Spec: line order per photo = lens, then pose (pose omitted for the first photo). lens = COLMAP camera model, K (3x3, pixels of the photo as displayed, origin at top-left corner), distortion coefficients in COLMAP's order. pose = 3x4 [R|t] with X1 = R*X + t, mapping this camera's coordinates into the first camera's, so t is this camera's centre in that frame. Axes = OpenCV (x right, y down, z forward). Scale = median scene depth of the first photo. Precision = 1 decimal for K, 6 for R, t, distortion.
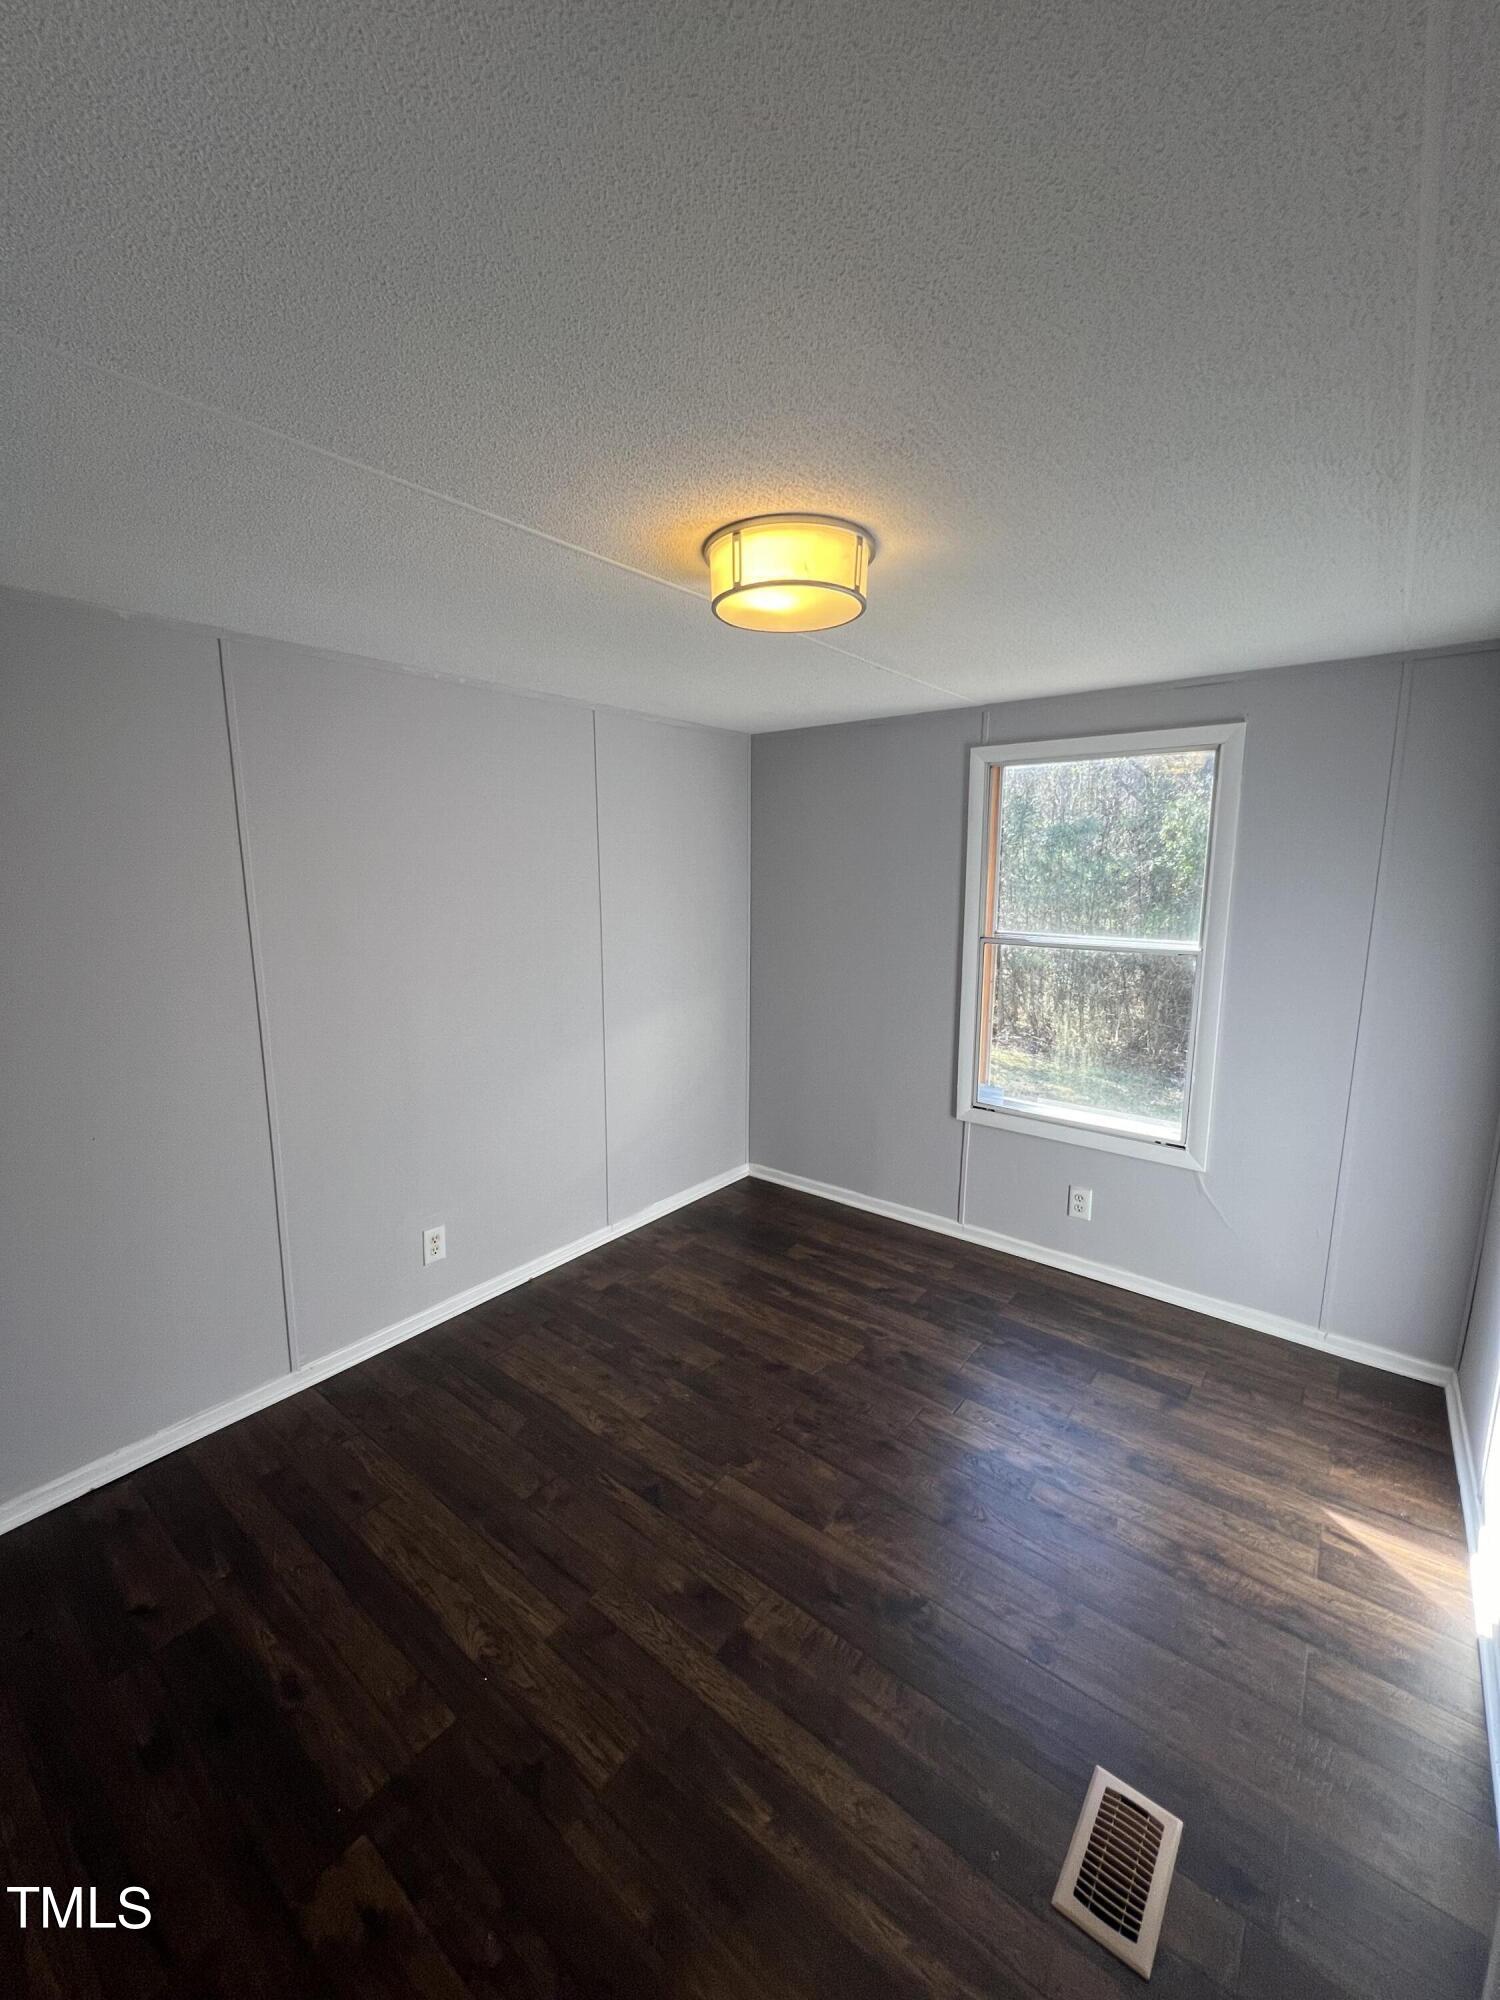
lens RADIAL K [[792.0, 0, 750.0], [0, 792.0, 1000.0], [0, 0, 1]] dist [0.000182, 0.000227]
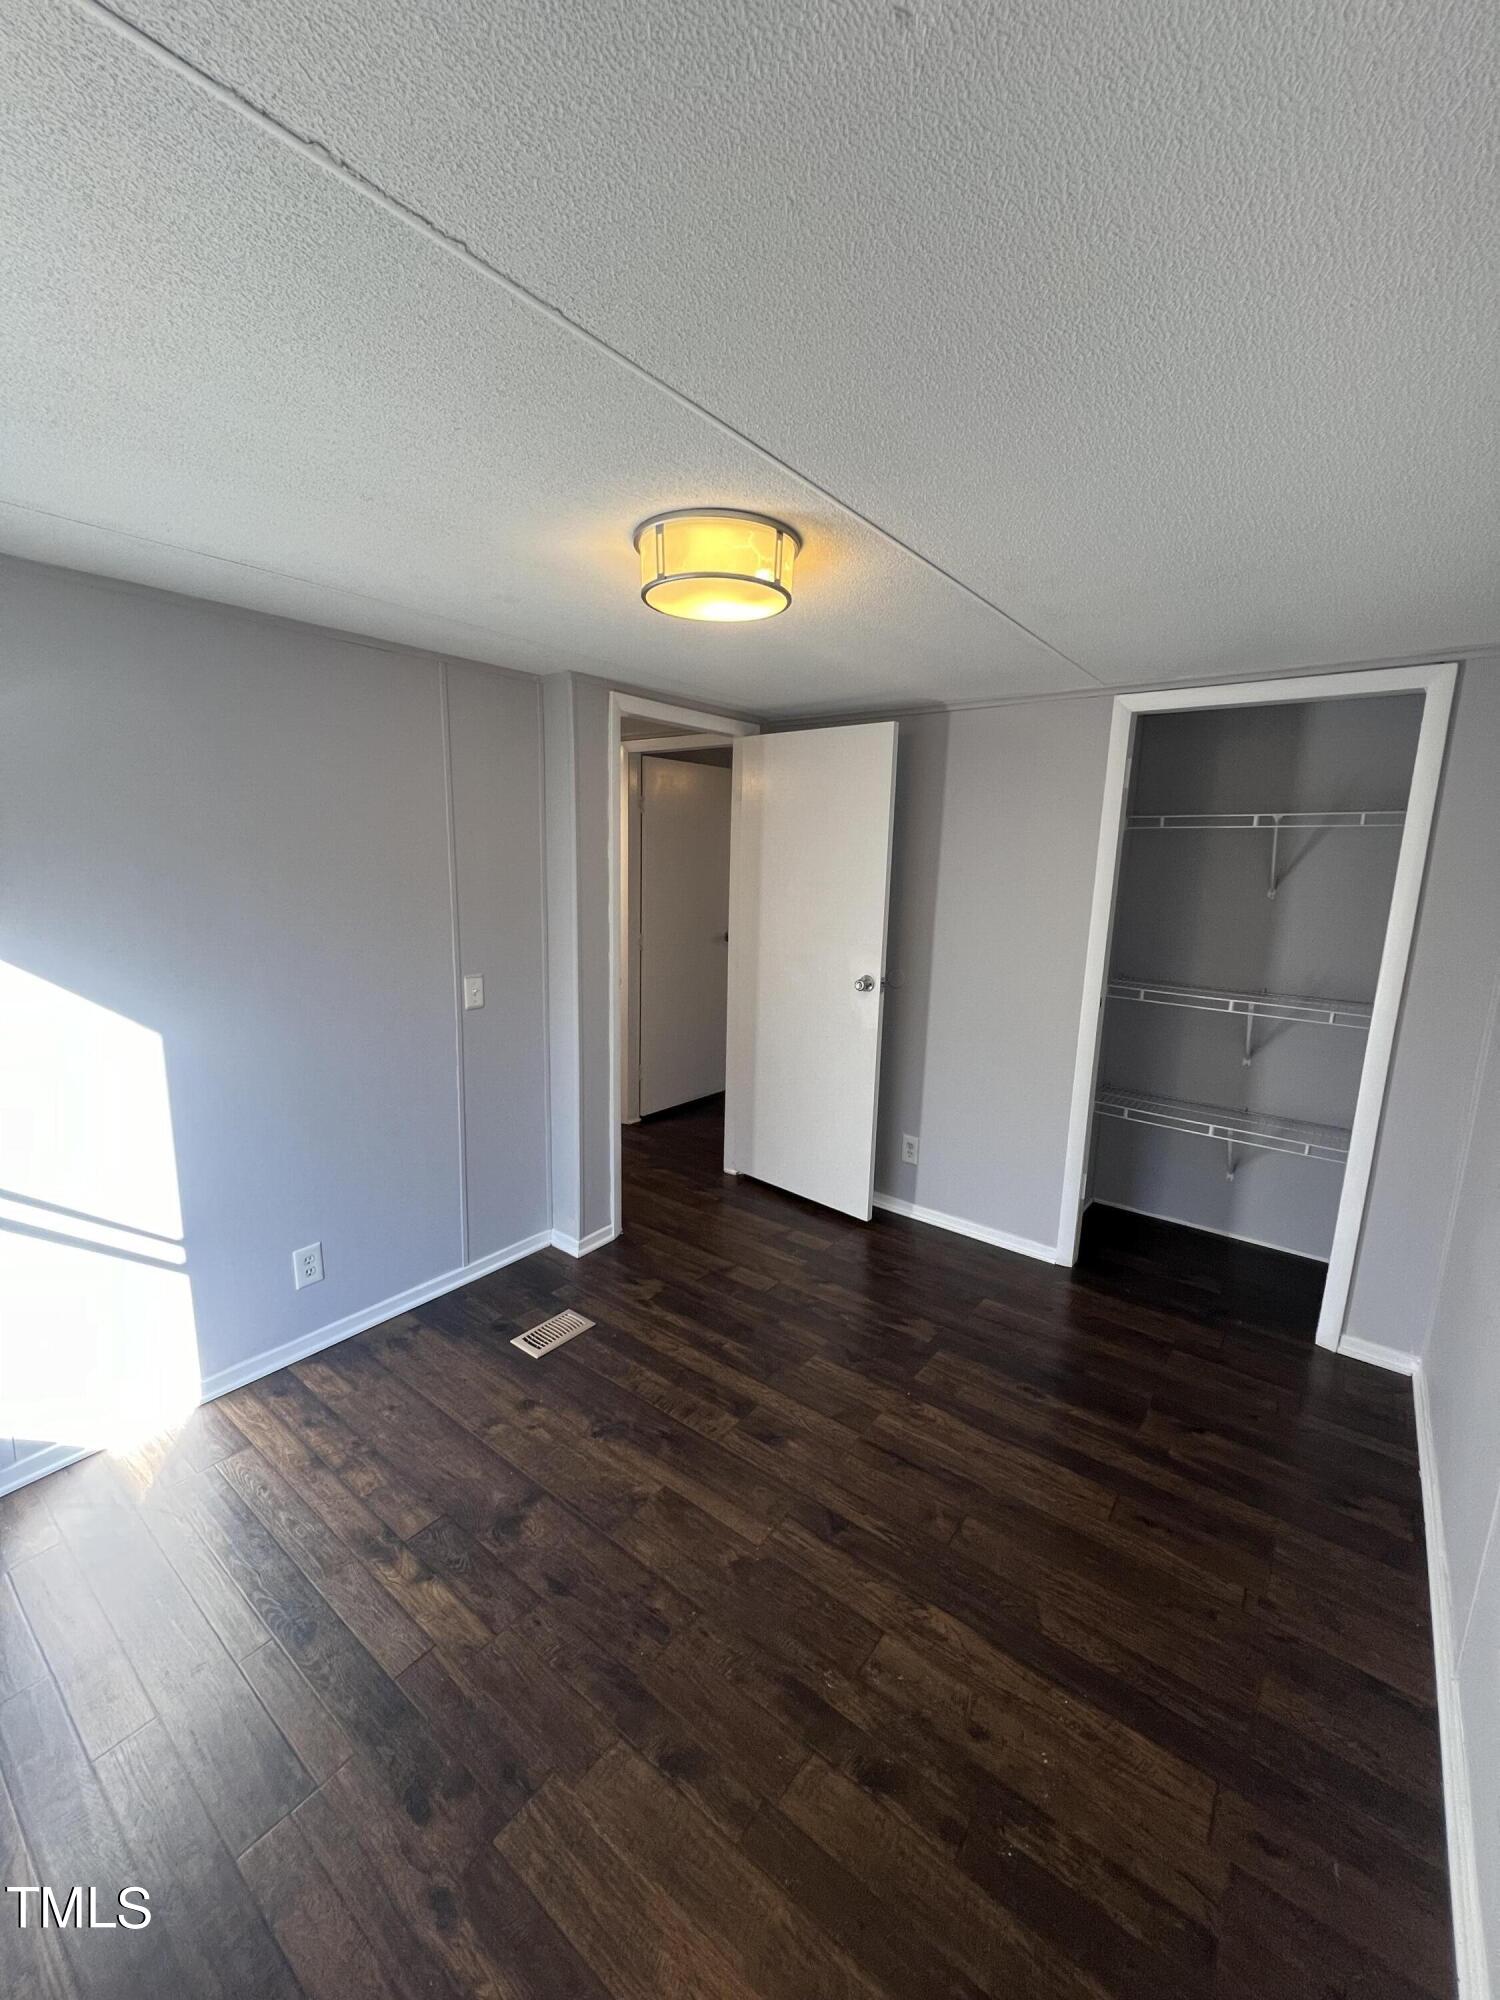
lens RADIAL K [[792.0, 0, 750.0], [0, 792.0, 1000.0], [0, 0, 1]] dist [0.000182, 0.000227]
pose [[-0.999662, -0.018996, -0.017756, 0.007699], [-0.024020, 0.936113, 0.350879, -0.285646], [0.009956, 0.351187, -0.936252, 1.663828]]
